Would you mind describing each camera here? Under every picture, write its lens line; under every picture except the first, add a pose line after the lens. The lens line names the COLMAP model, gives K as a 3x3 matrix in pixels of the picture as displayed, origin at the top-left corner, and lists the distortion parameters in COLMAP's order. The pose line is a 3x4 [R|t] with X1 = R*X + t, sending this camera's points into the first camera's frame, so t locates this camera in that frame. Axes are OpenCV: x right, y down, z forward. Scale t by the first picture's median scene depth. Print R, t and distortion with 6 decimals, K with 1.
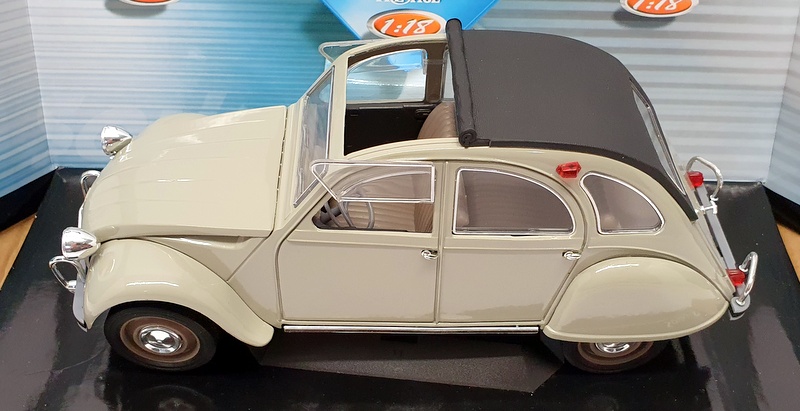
lens RADIAL K [[552.2, 0, 388.8], [0, 552.2, 205.7], [0, 0, 1]] dist [-0.003971, -0.007398]
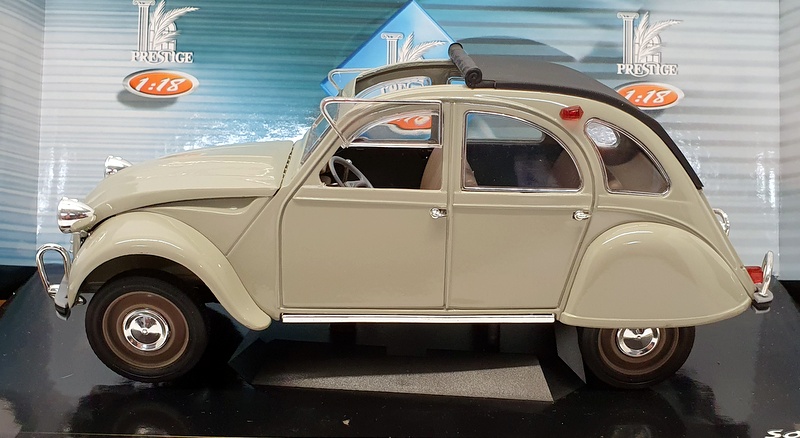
lens RADIAL K [[576.5, 0, 400.0], [0, 576.5, 219.0], [0, 0, 1]] dist [-0.000863, 0.001914]
pose [[0.999745, 0.005860, 0.021820, -0.014363], [0.000317, 0.962049, -0.272876, 0.330980], [-0.022591, 0.272813, 0.961802, 0.017278]]
